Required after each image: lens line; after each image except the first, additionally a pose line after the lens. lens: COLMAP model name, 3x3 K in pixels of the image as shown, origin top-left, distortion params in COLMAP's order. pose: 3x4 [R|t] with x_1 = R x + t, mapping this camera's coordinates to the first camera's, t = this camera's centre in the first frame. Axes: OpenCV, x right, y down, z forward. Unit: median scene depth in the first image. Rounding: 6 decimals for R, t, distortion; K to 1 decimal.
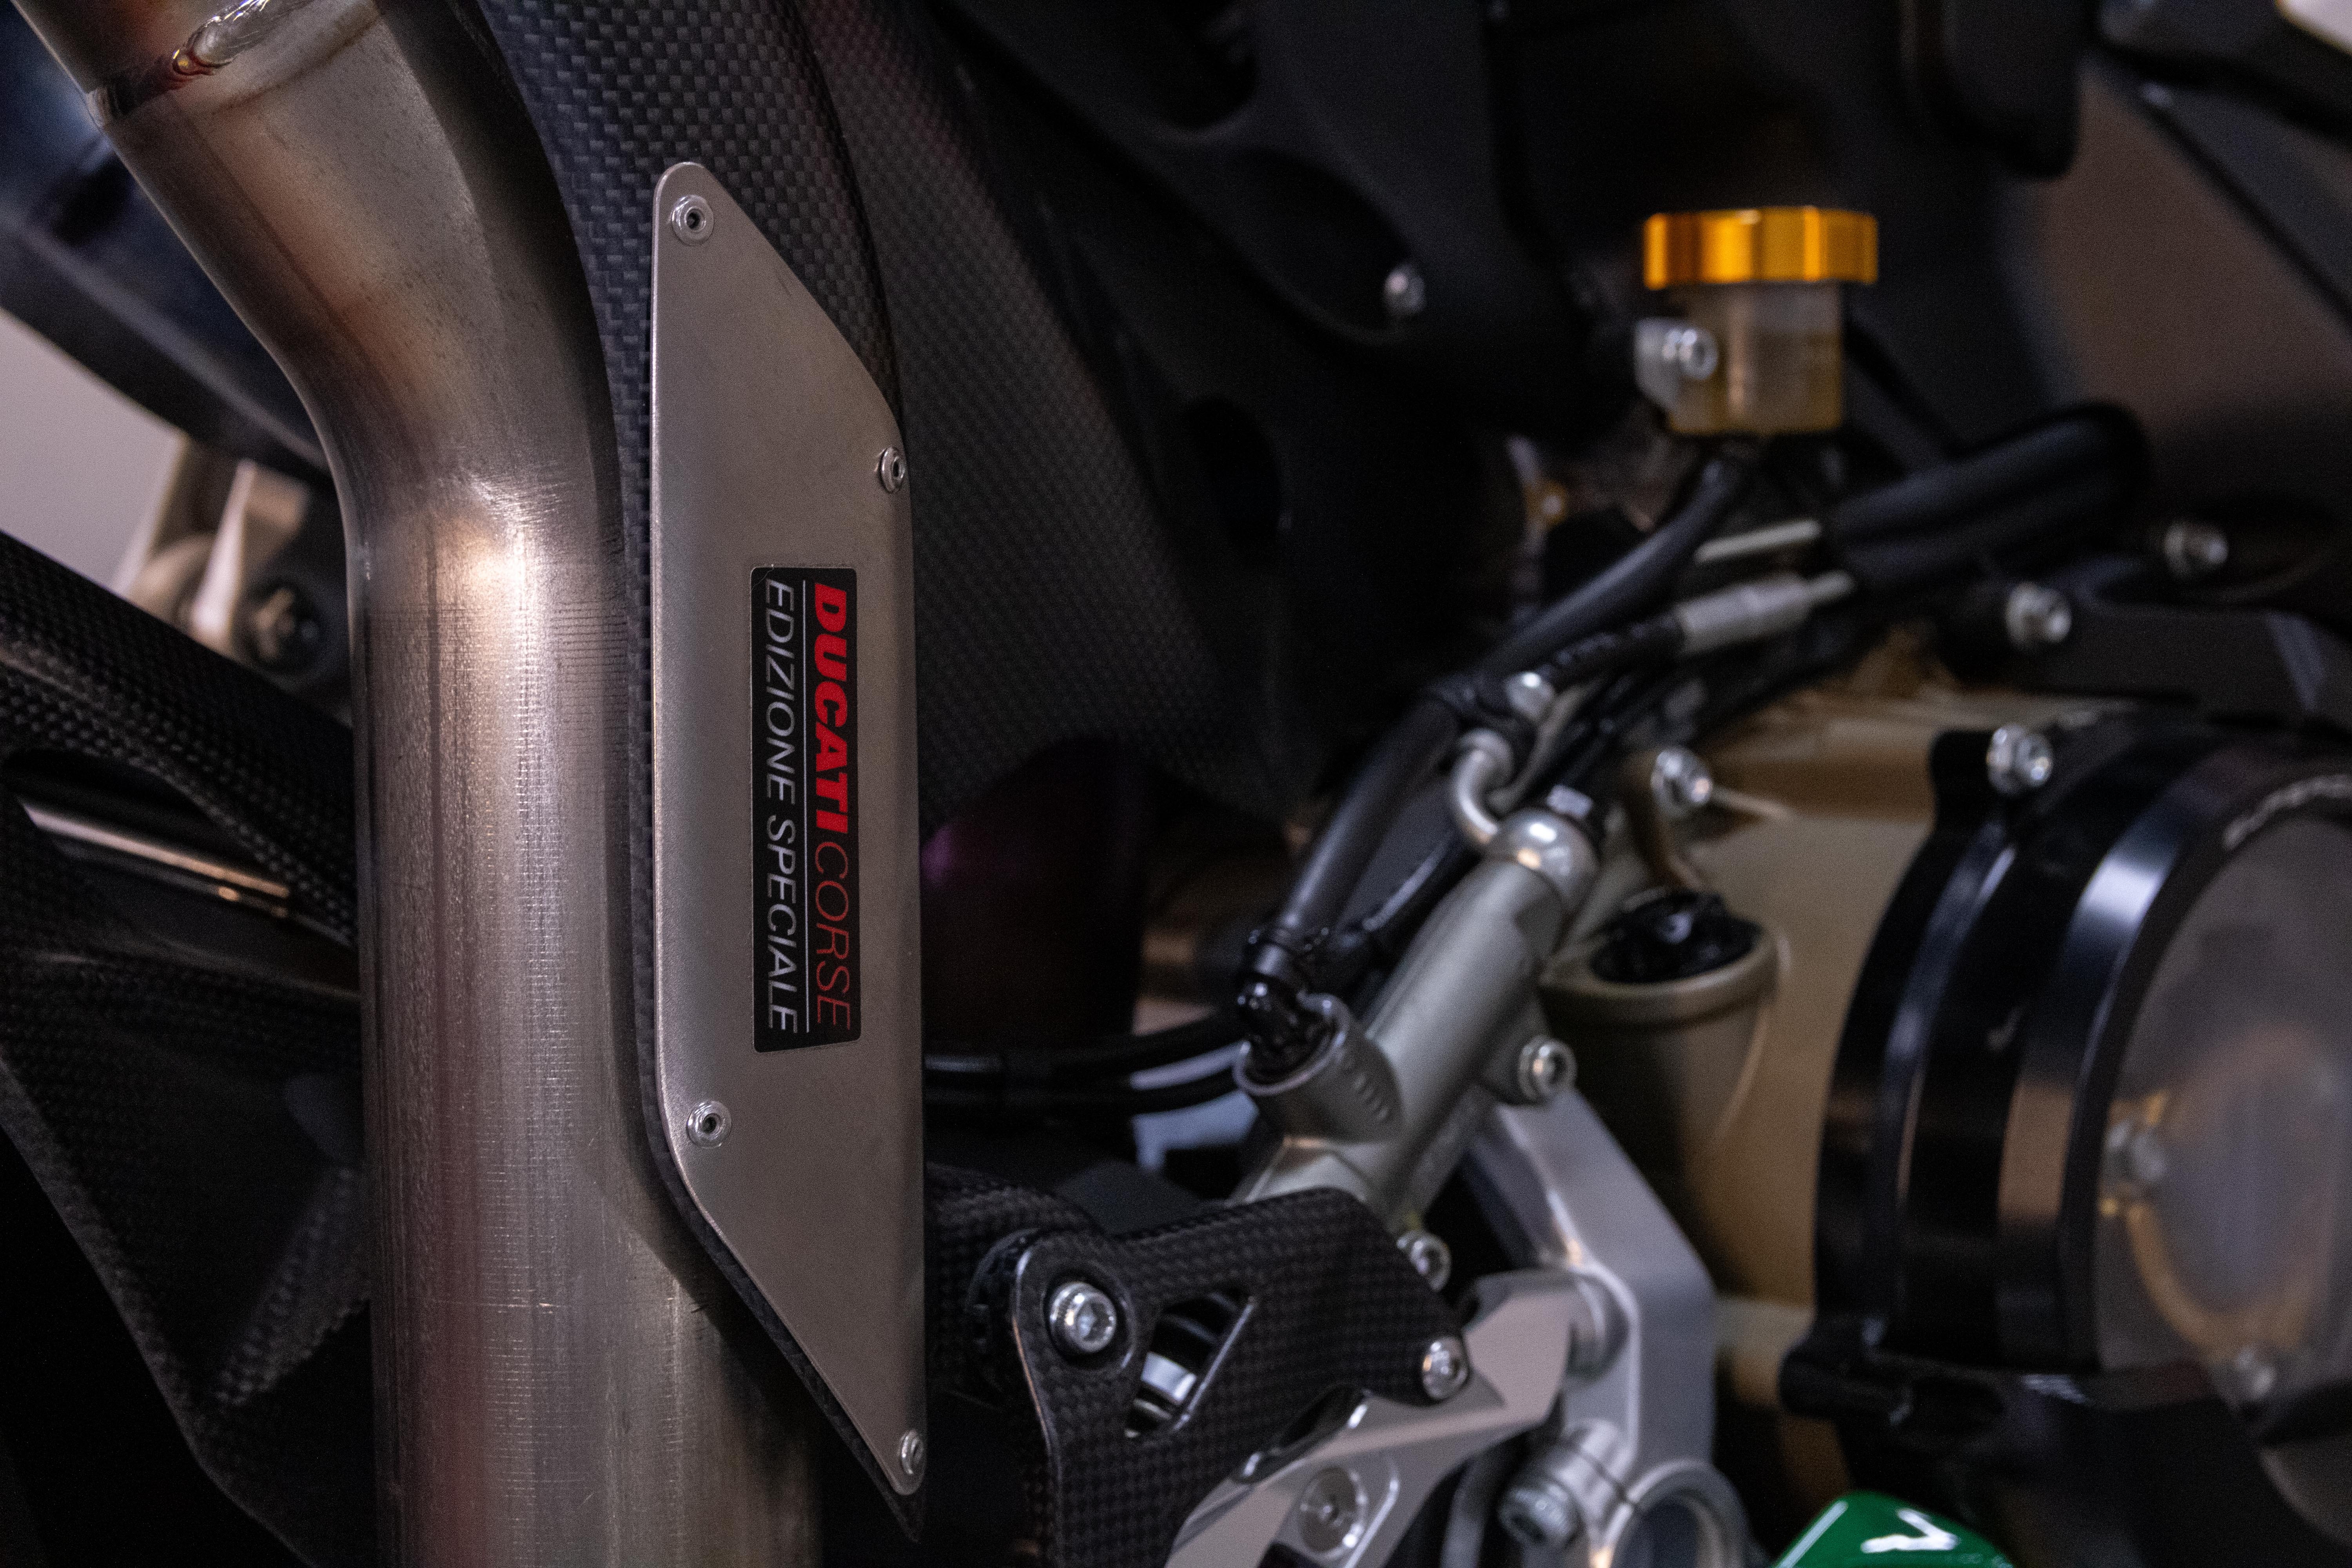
lens RADIAL K [[3744.8, 0, 1176.9], [0, 3744.8, 771.8], [0, 0, 1]] dist [0.004834, 0.000000]
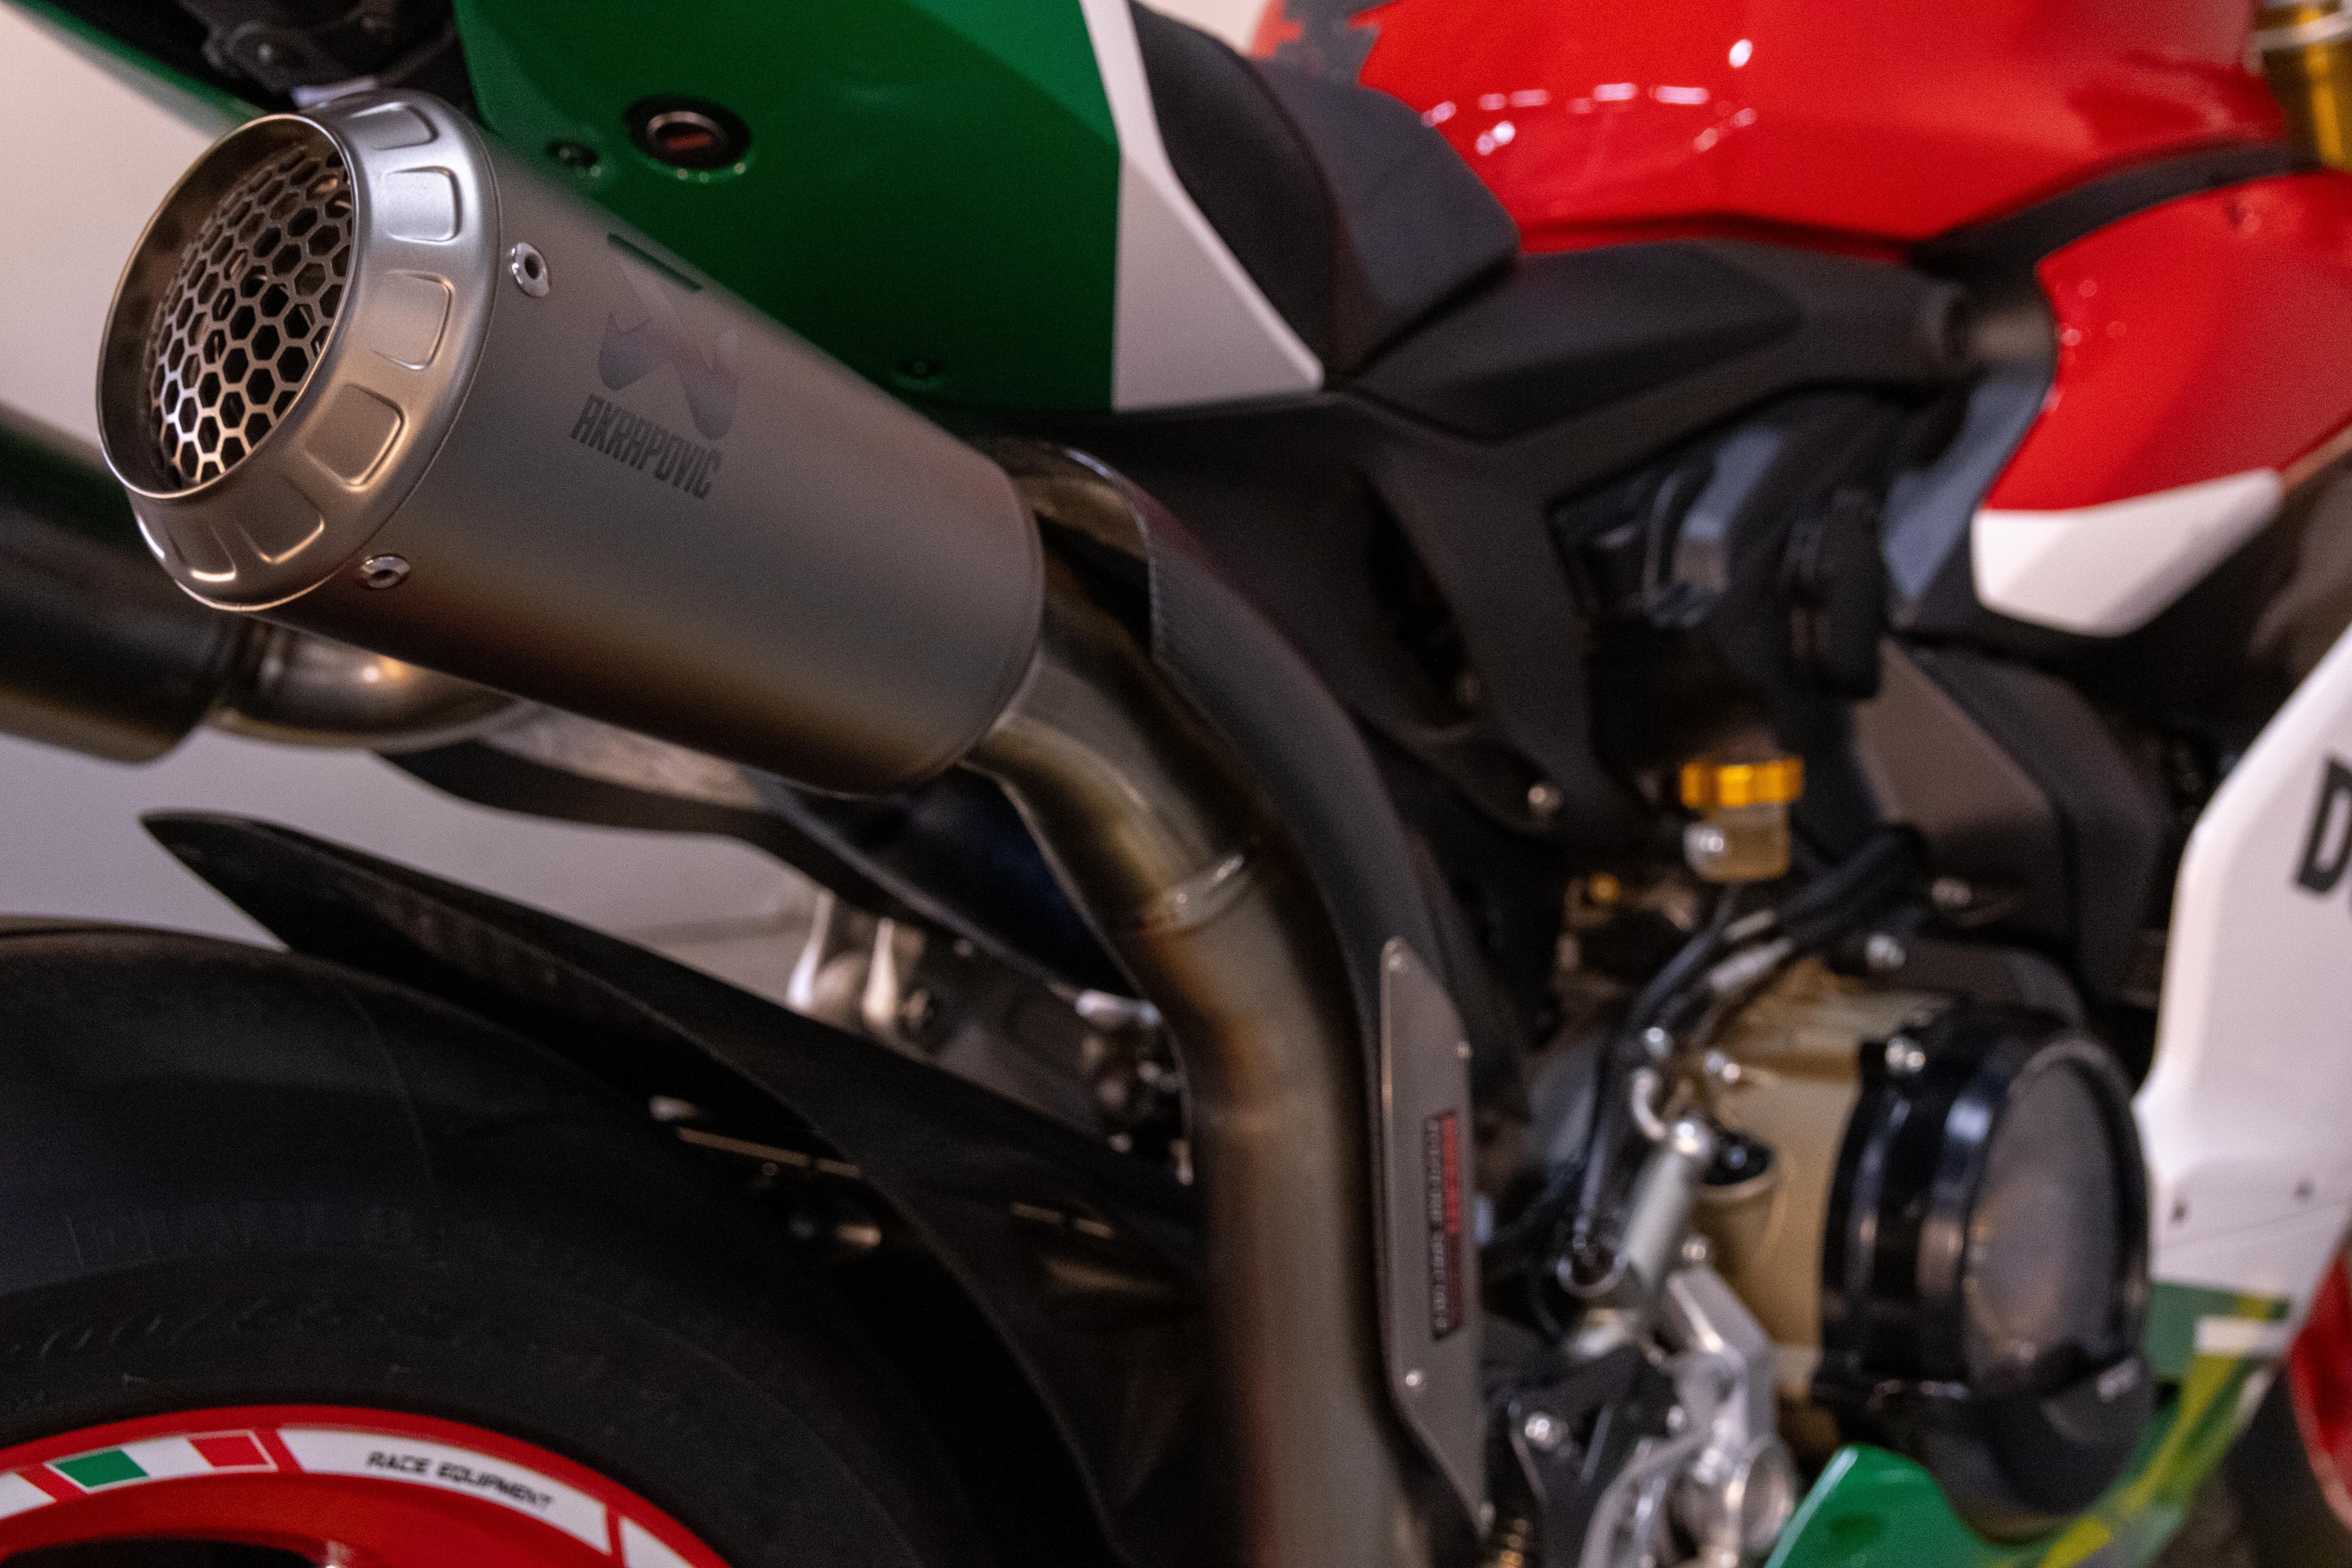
lens RADIAL K [[2906.8, 0, 1158.0], [0, 2906.8, 793.2], [0, 0, 1]] dist [0.053935, 0.000000]
pose [[0.991443, -0.062790, 0.114446, -0.314319], [0.055890, 0.996476, 0.062539, -0.250286], [-0.117969, -0.055608, 0.991459, -0.428242]]
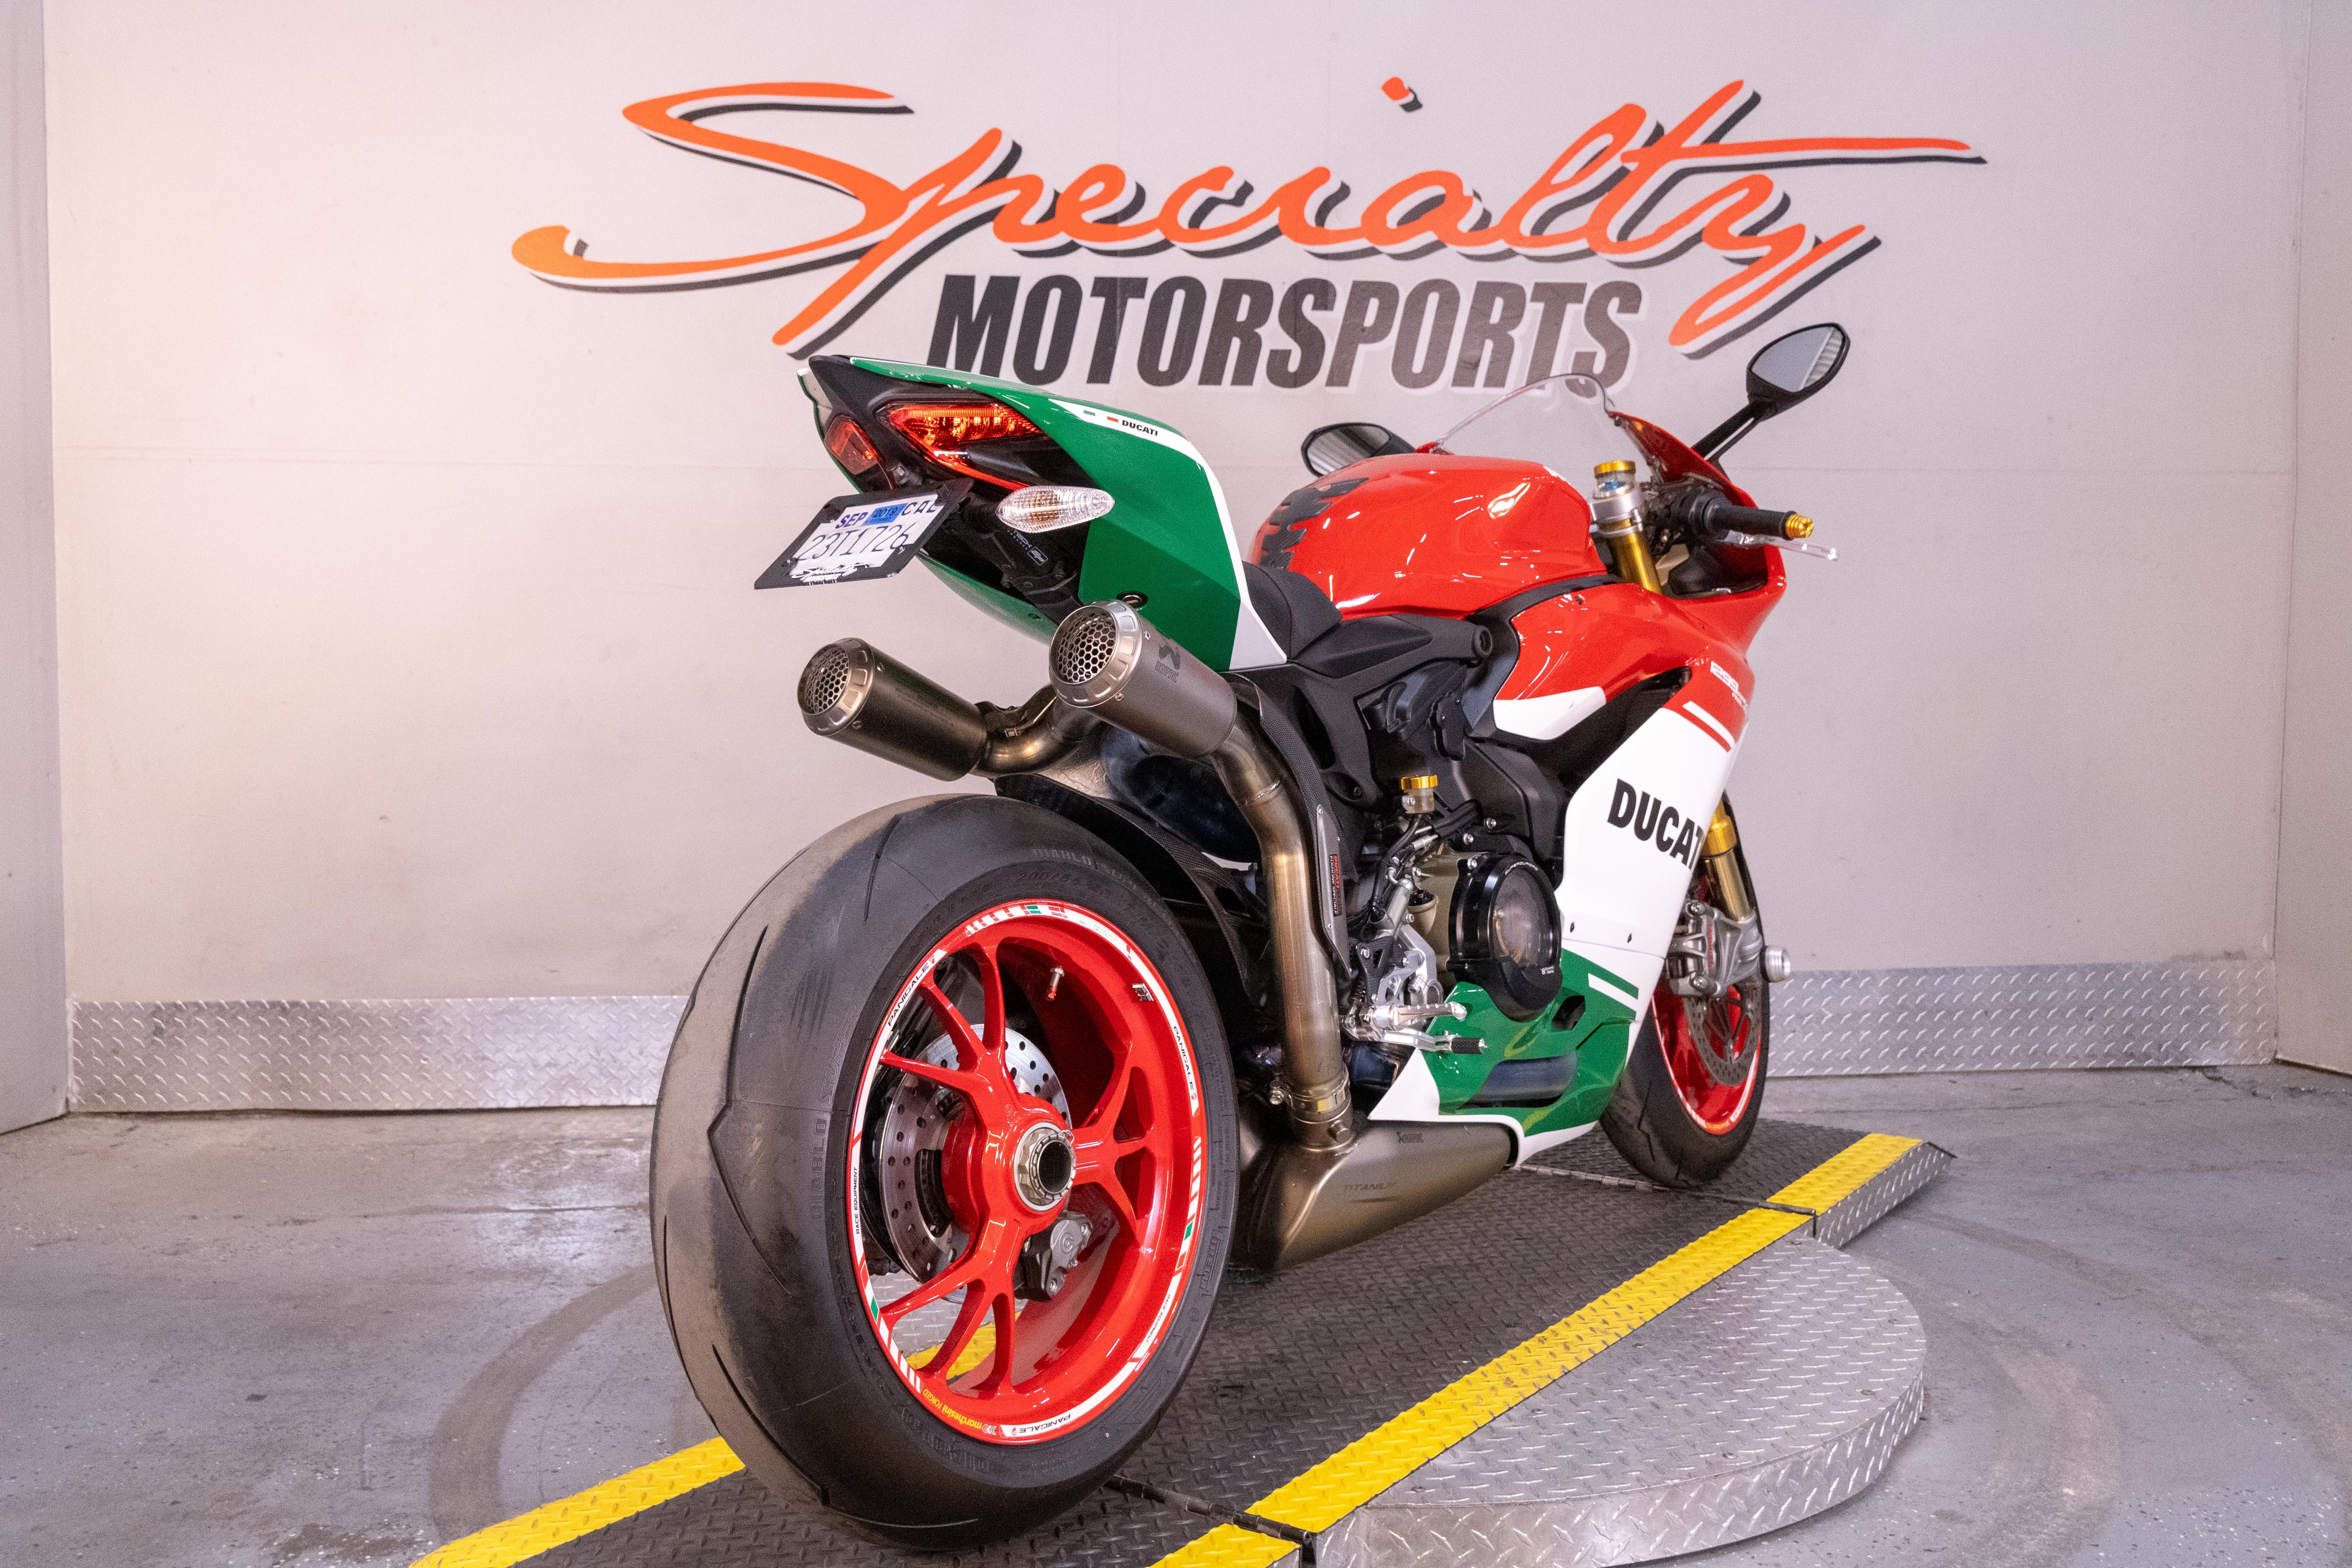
lens RADIAL K [[2187.7, 0, 1176.3], [0, 2187.7, 801.4], [0, 0, 1]] dist [0.015921, 0.000000]
pose [[0.981831, -0.082828, 0.170725, -0.859563], [0.089059, 0.995600, -0.029155, -0.043858], [-0.167558, 0.043830, 0.984887, -2.472142]]
